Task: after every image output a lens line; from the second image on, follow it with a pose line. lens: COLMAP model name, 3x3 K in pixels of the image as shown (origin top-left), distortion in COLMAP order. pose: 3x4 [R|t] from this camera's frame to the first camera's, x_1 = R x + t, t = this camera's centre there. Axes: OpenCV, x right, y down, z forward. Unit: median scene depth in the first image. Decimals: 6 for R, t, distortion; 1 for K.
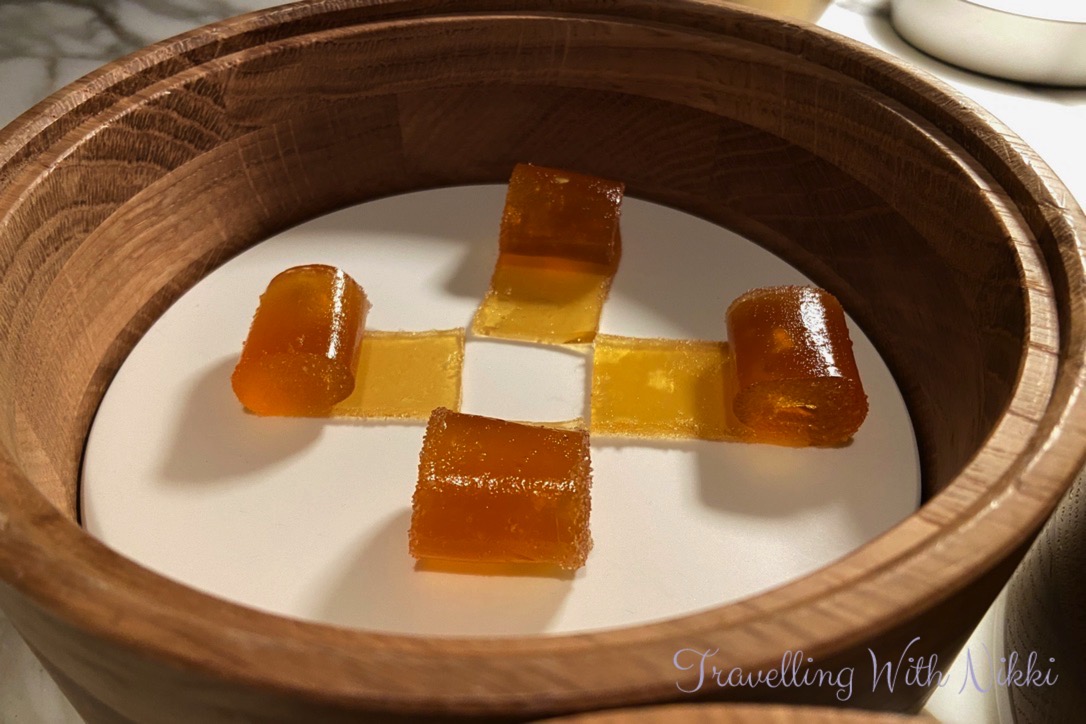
lens RADIAL K [[836.7, 0, 543.0], [0, 836.7, 362.0], [0, 0, 1]] dist [0.004296, -0.010655]
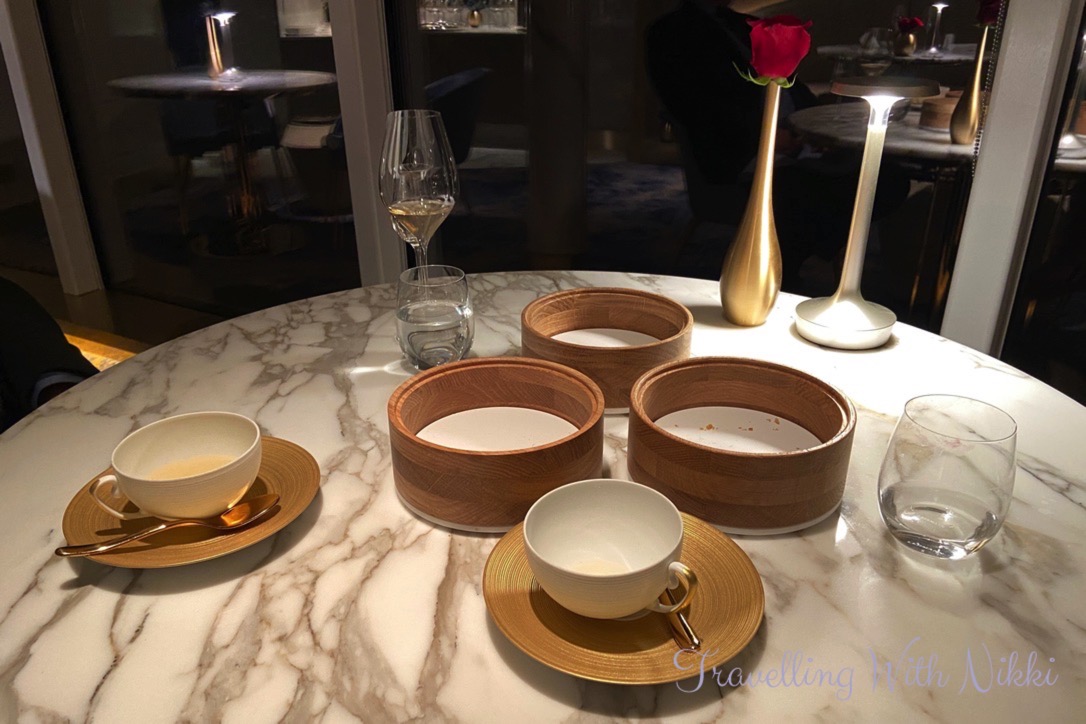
lens RADIAL K [[836.7, 0, 543.0], [0, 836.7, 362.0], [0, 0, 1]] dist [0.004296, -0.010655]
pose [[0.886870, 0.174693, -0.427719, 1.648116], [-0.301491, 0.920313, -0.249255, 1.315248], [0.350092, 0.350010, 0.868866, -3.282044]]
